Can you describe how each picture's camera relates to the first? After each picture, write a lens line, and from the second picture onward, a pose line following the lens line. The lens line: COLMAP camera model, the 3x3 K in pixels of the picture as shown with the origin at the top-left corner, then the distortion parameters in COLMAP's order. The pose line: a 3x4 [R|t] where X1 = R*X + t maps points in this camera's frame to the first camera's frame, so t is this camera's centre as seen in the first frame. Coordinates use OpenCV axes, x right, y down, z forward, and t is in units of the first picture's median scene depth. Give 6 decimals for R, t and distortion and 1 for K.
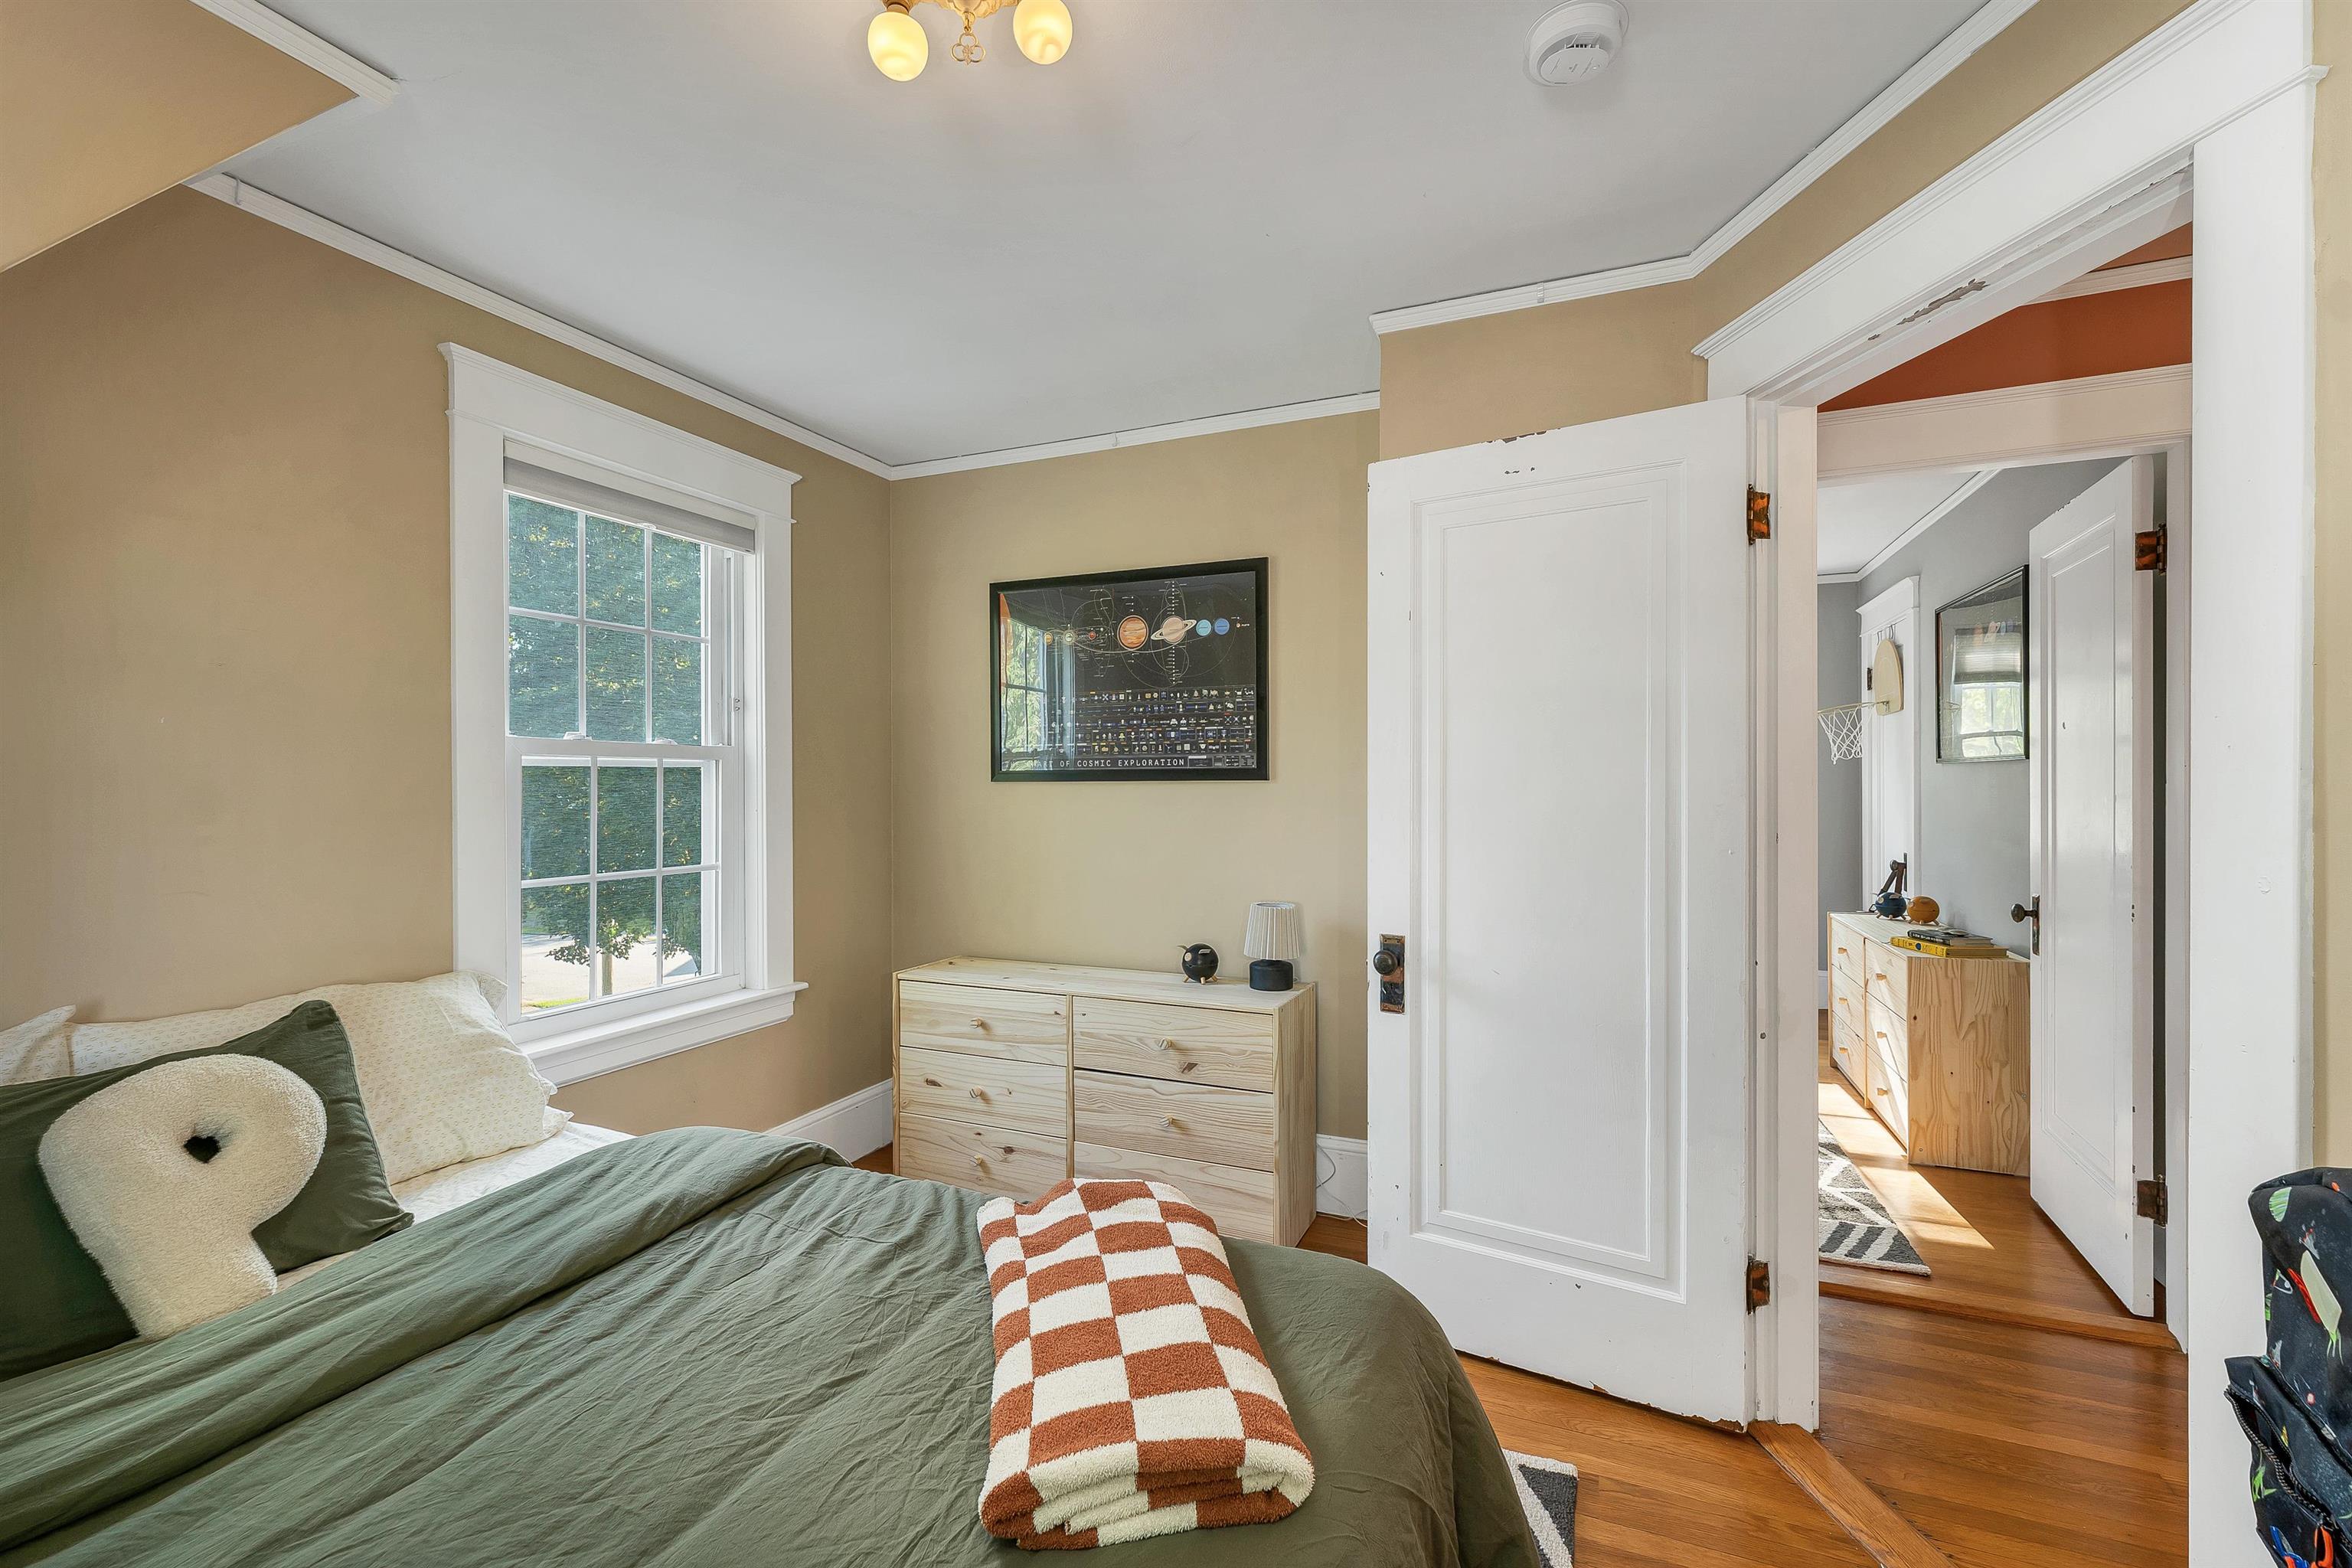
lens RADIAL K [[1003.1, 0, 1162.8], [0, 1003.1, 788.5], [0, 0, 1]] dist [0.005976, 0.000412]
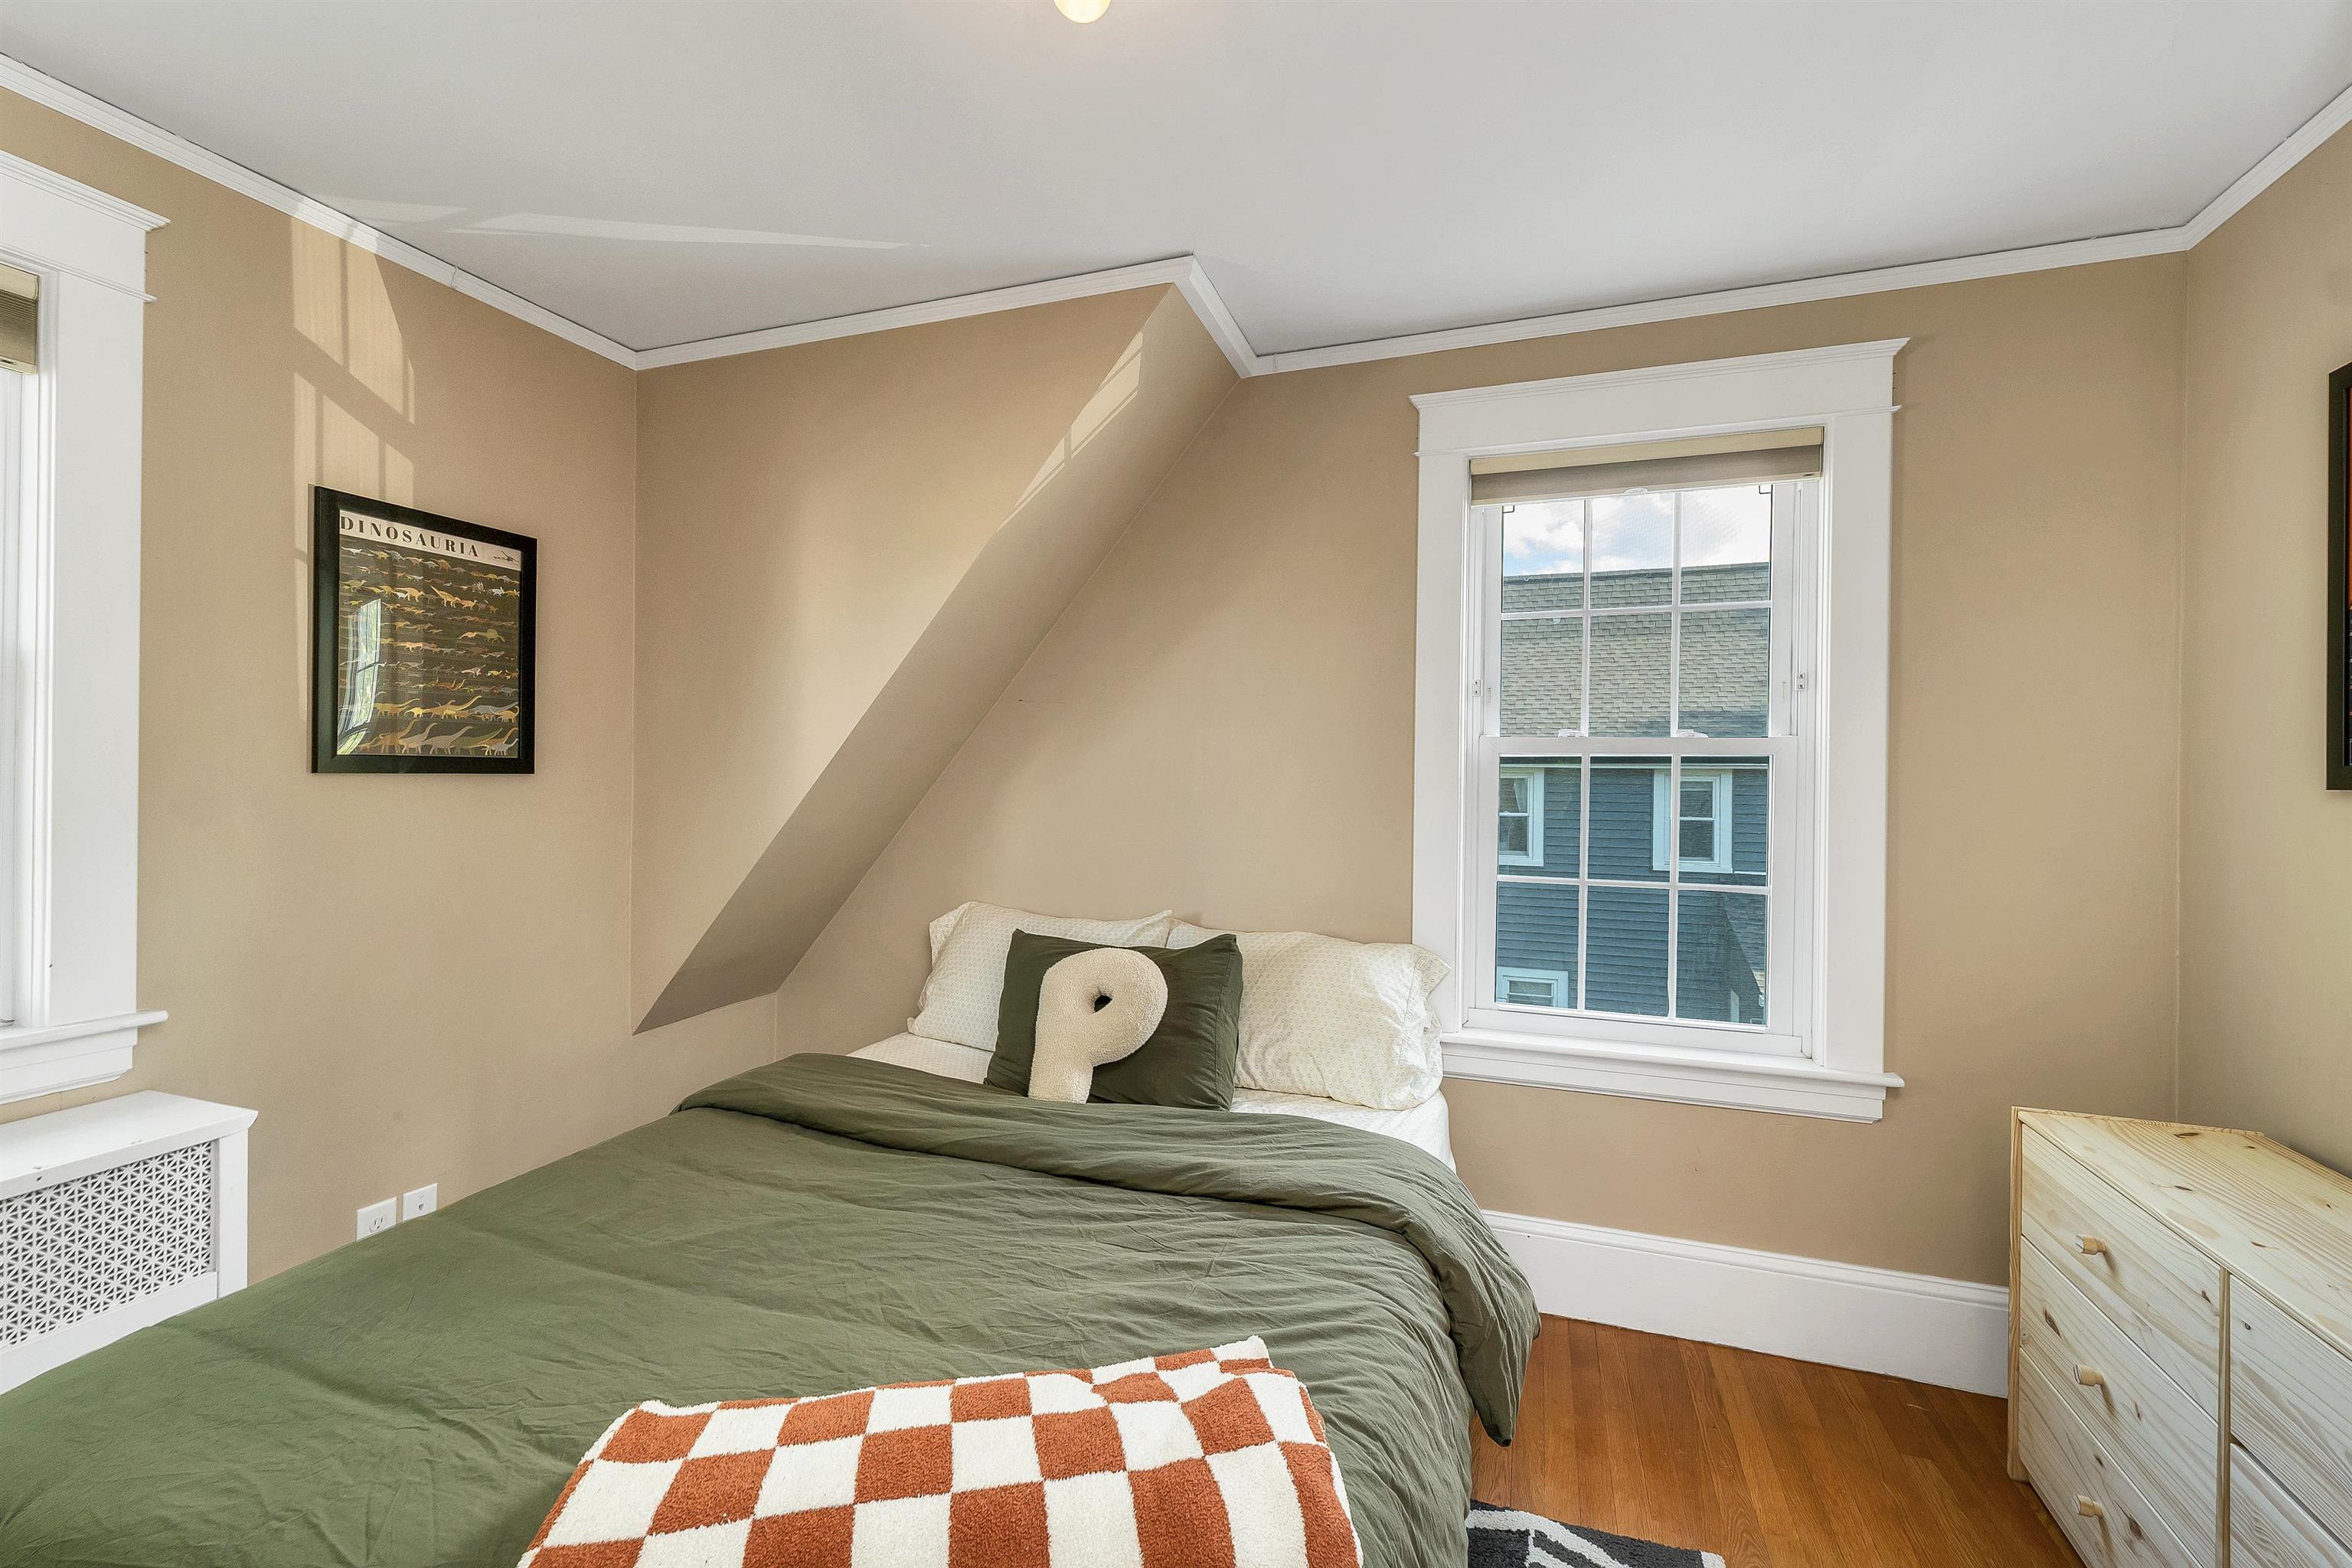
lens RADIAL K [[1003.1, 0, 1162.8], [0, 1003.1, 788.5], [0, 0, 1]] dist [0.005976, 0.000412]
pose [[0.063073, 0.015054, -0.997895, 0.550820], [-0.018414, 0.999734, 0.013918, -0.008603], [0.997839, 0.017497, 0.063333, 0.849531]]
